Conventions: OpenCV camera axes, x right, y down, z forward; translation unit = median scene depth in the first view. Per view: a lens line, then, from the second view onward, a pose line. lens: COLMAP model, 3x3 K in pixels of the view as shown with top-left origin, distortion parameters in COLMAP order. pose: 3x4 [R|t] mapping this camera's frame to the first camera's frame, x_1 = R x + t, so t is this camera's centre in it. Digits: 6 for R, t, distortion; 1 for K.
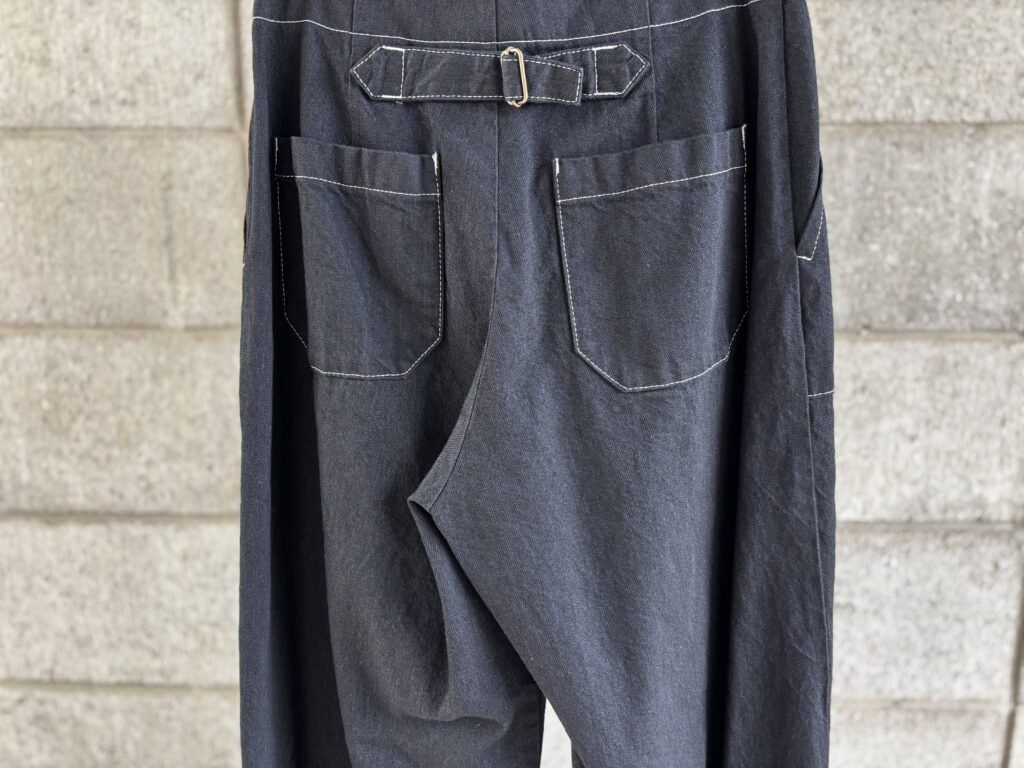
lens RADIAL K [[782.8, 0, 512.2], [0, 782.8, 387.5], [0, 0, 1]] dist [0.038099, -0.051036]
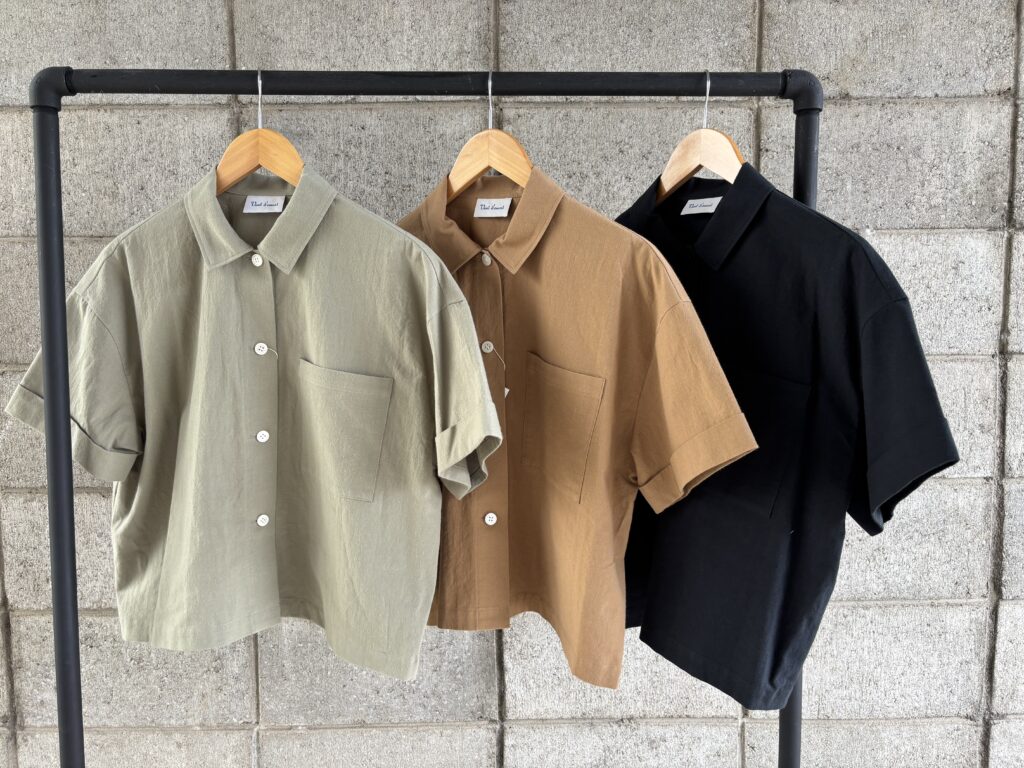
lens RADIAL K [[782.8, 0, 508.1], [0, 782.8, 385.3], [0, 0, 1]] dist [0.038099, -0.051036]
pose [[0.998688, -0.014478, 0.049109, 0.107320], [0.018580, 0.996281, -0.084134, 0.109415], [-0.047709, 0.084937, 0.995244, -0.554514]]
